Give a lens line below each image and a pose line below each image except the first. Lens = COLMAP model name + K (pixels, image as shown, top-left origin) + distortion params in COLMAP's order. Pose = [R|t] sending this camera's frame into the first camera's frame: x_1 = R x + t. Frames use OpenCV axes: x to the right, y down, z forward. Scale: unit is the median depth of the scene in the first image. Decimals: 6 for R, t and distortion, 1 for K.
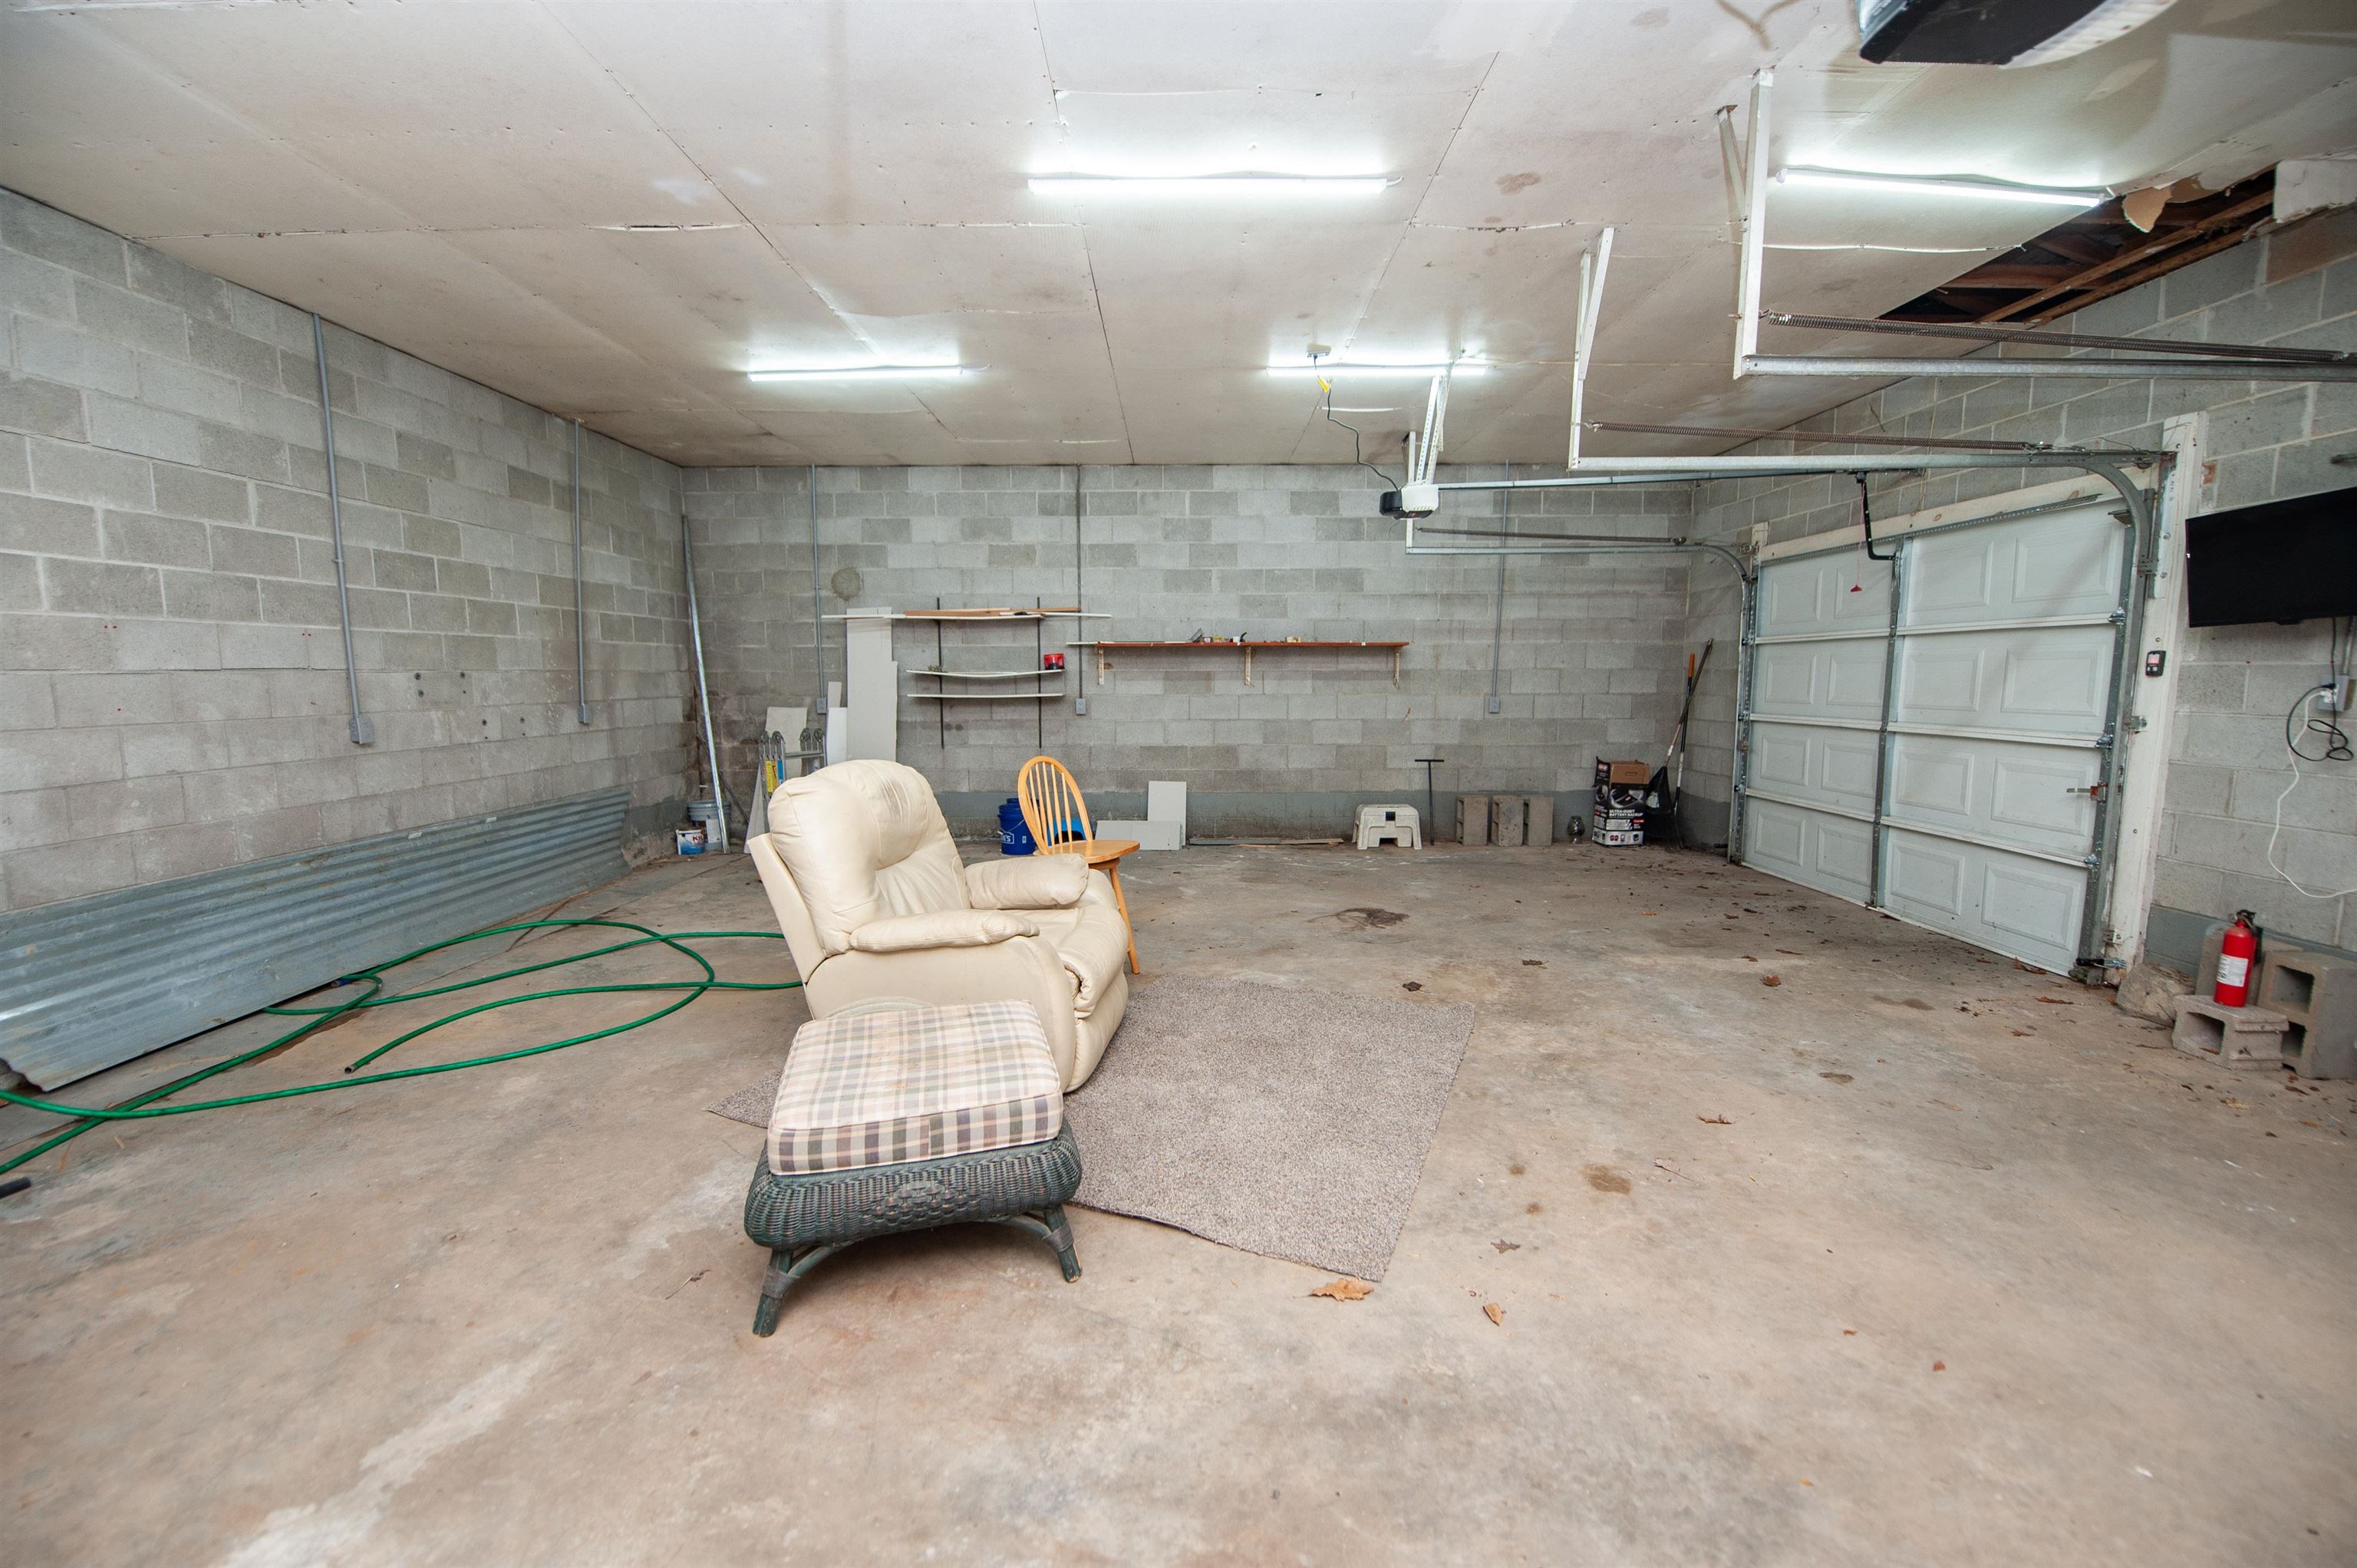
lens RADIAL K [[937.5, 0, 1180.0], [0, 937.5, 791.5], [0, 0, 1]] dist [-0.016824, -0.003520]
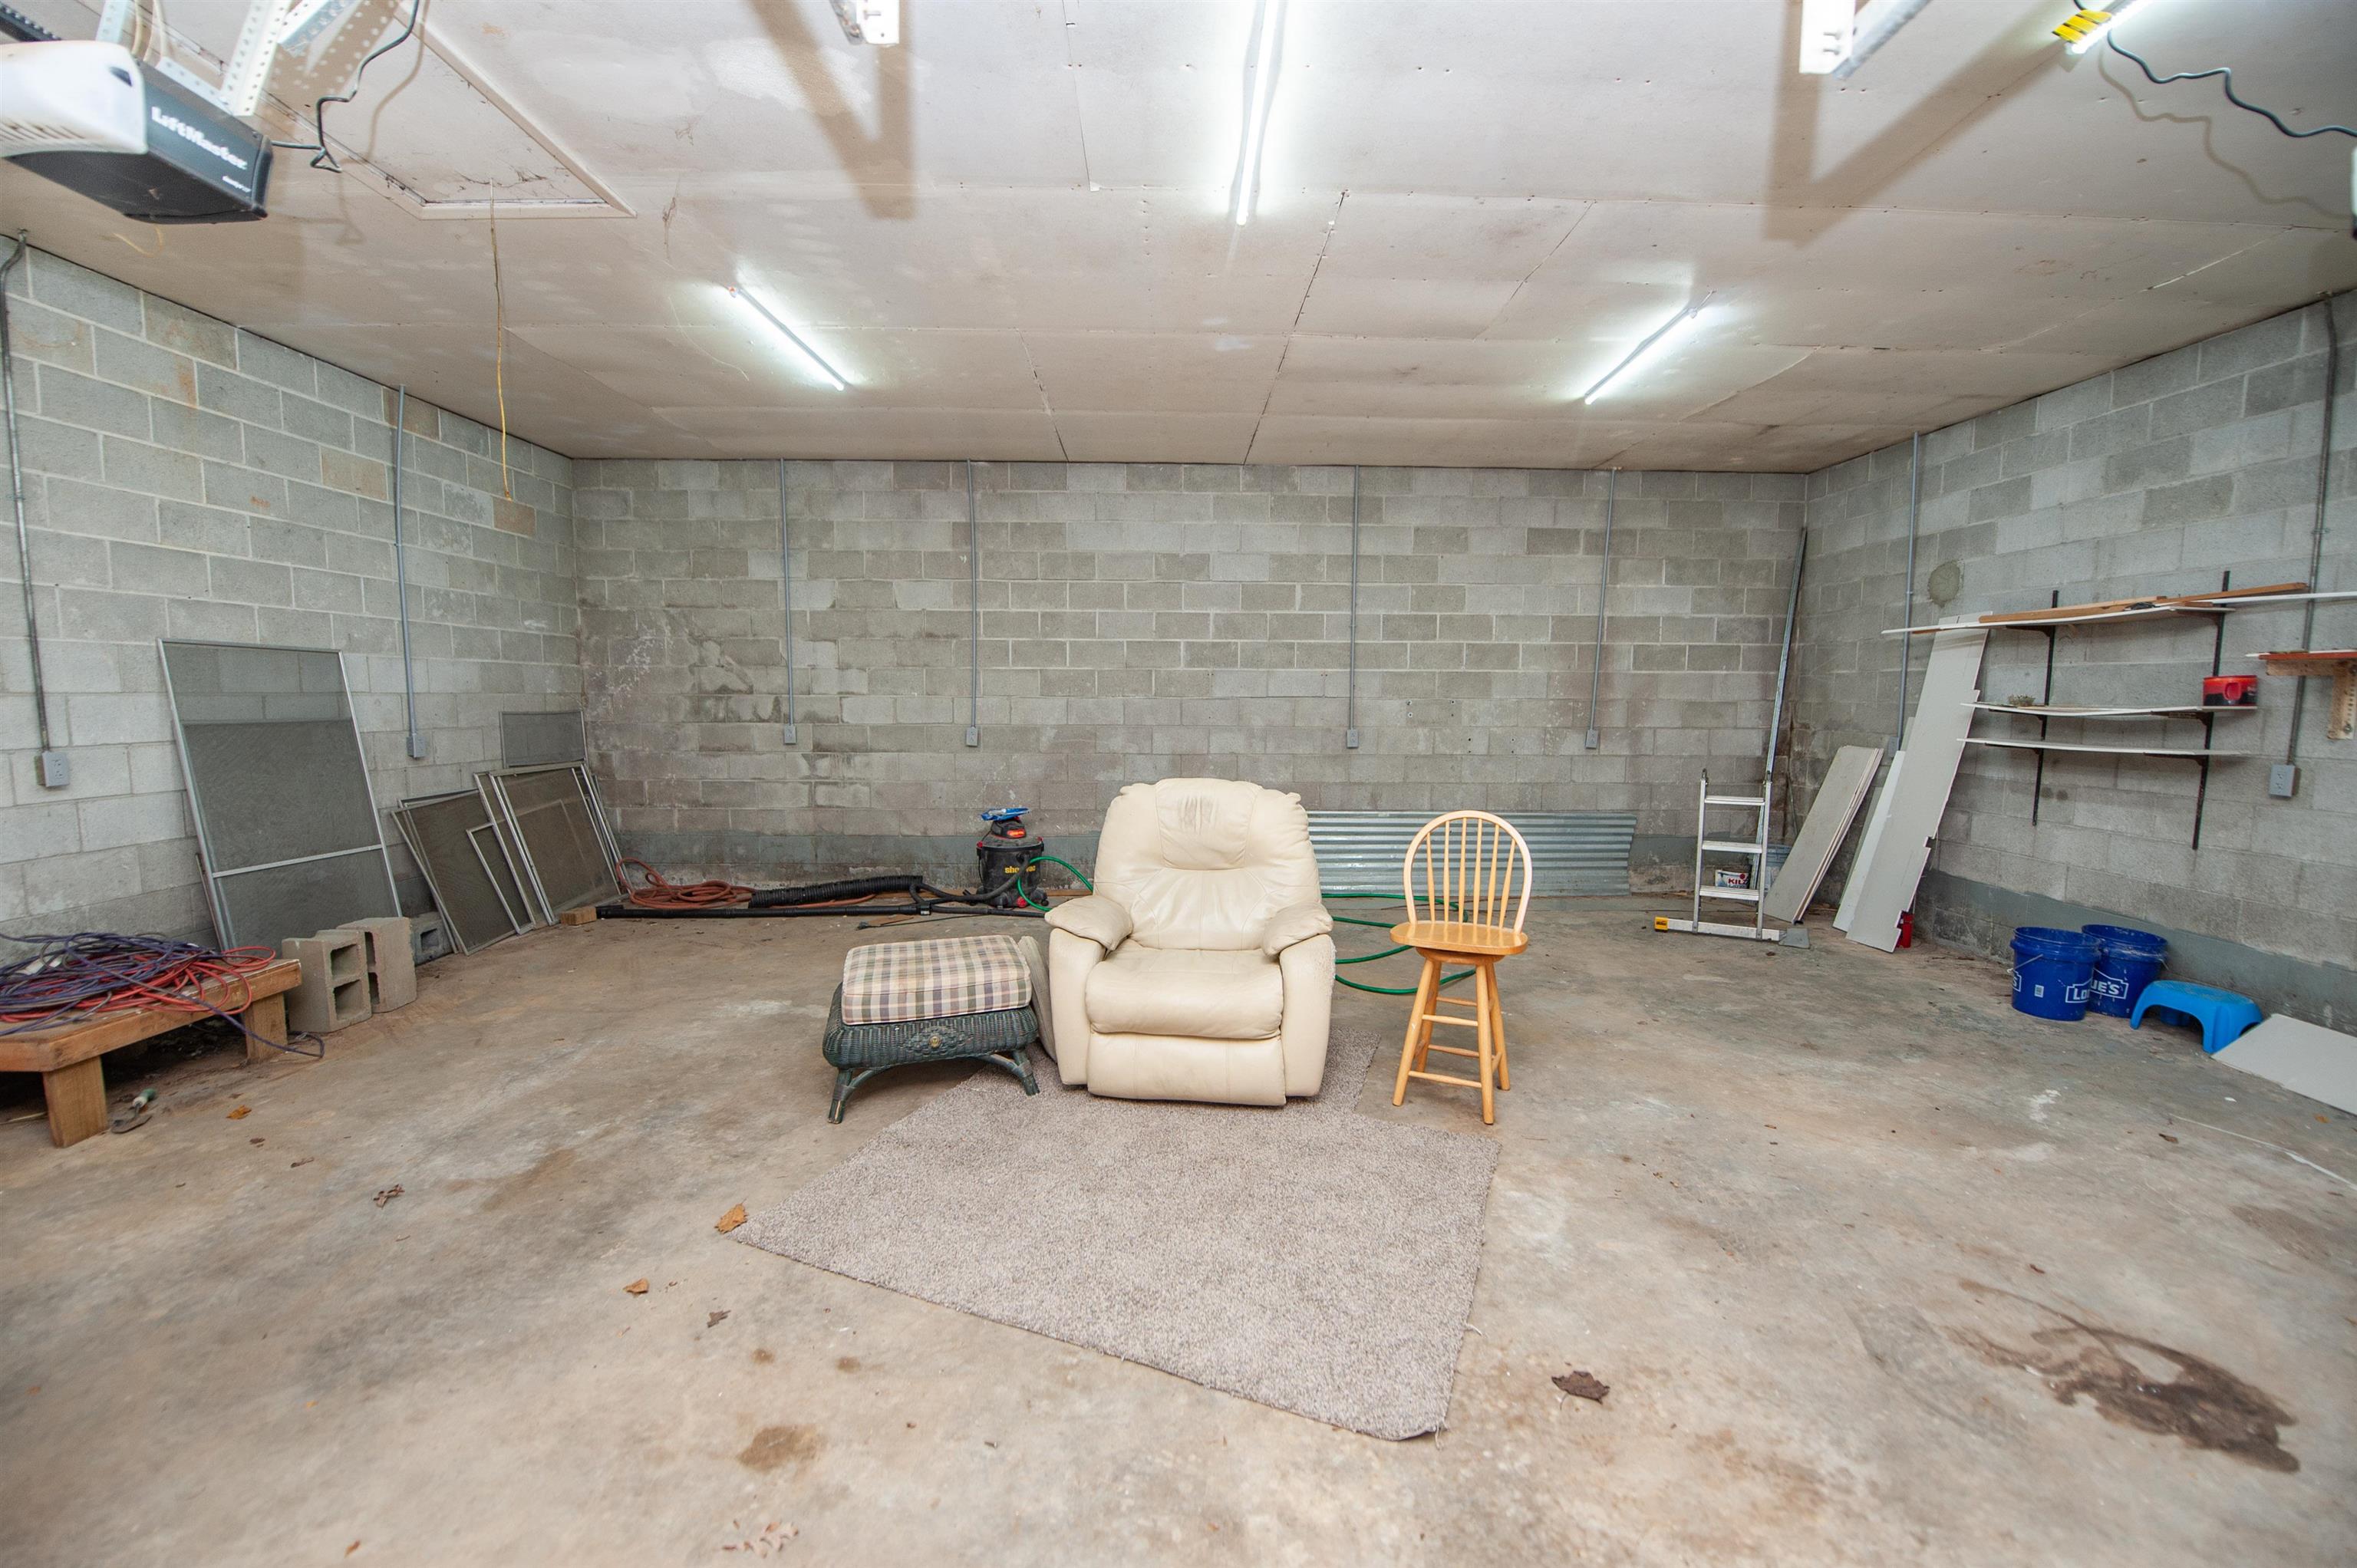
lens RADIAL K [[937.5, 0, 1180.0], [0, 937.5, 791.5], [0, 0, 1]] dist [-0.016824, -0.003520]
pose [[0.018722, 0.103972, -0.994404, 0.469015], [-0.129307, 0.986477, 0.100708, -0.073833], [0.991428, 0.126698, 0.031913, 0.517861]]
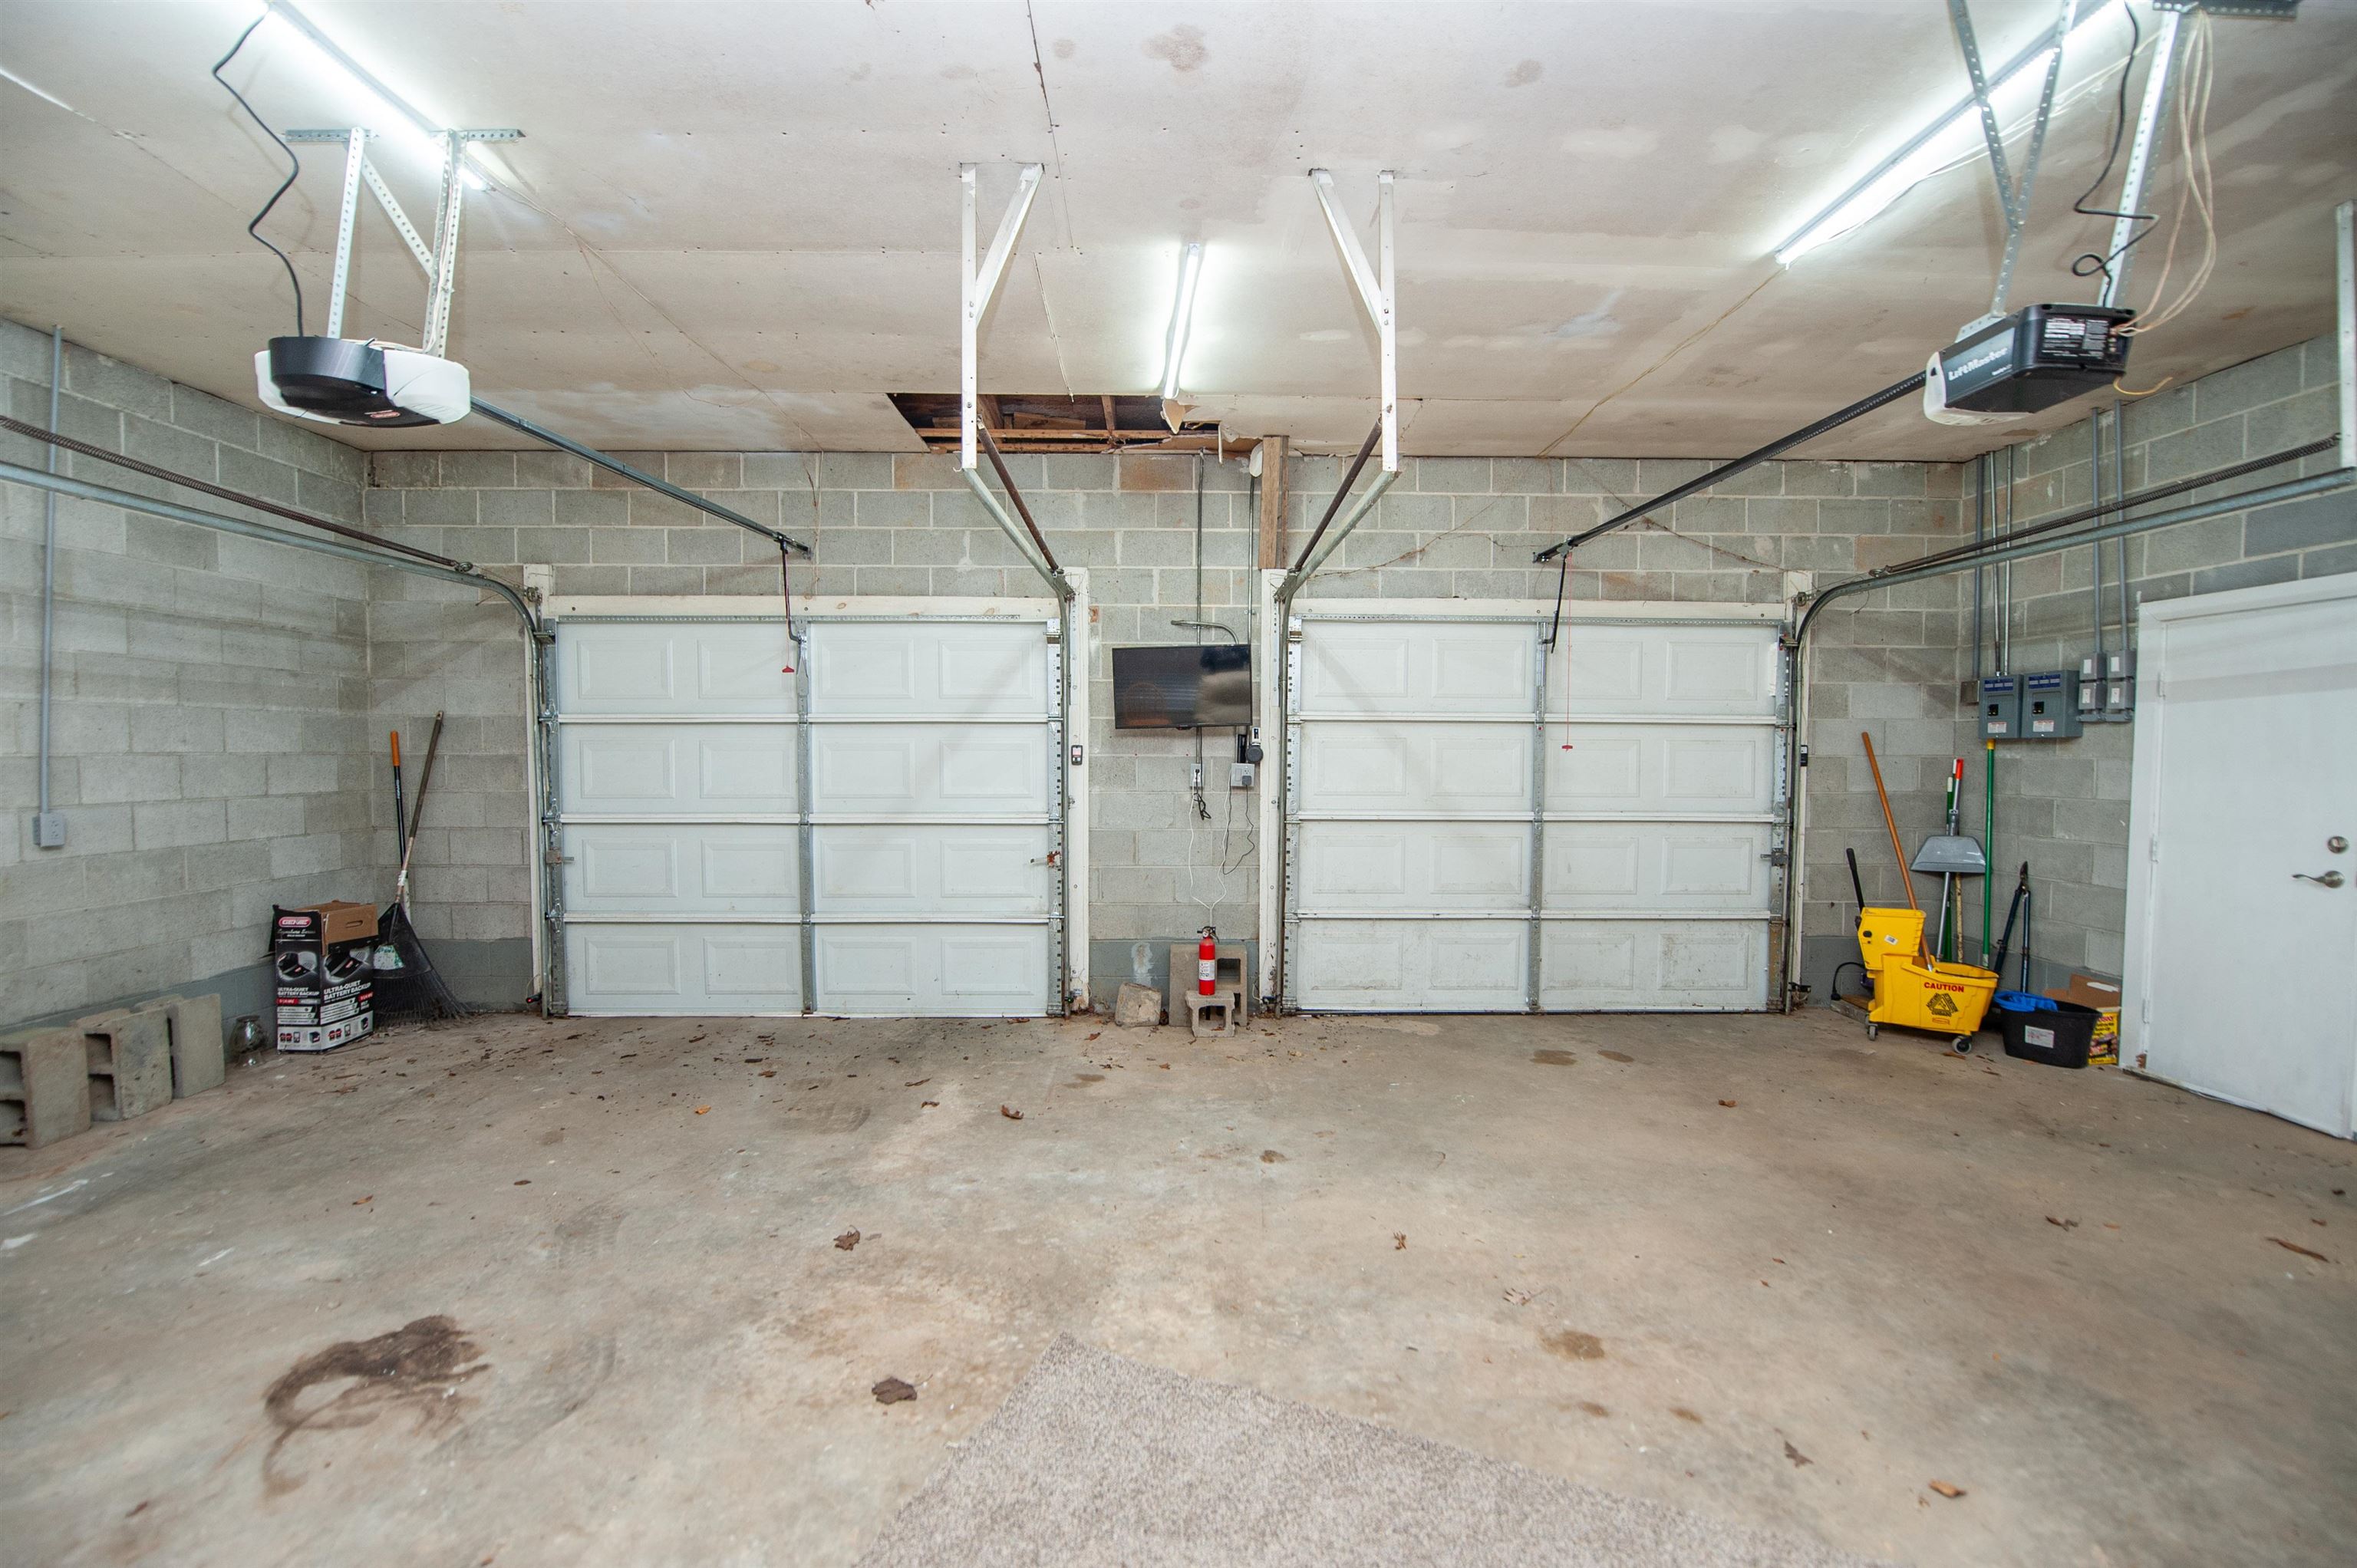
lens RADIAL K [[941.9, 0, 1185.8], [0, 941.9, 793.9], [0, 0, 1]] dist [-0.022074, -0.000708]
pose [[-0.024228, -0.038190, 0.998977, -0.169334], [0.119878, 0.991949, 0.040829, -0.078066], [-0.992493, 0.120744, -0.019455, 0.564727]]
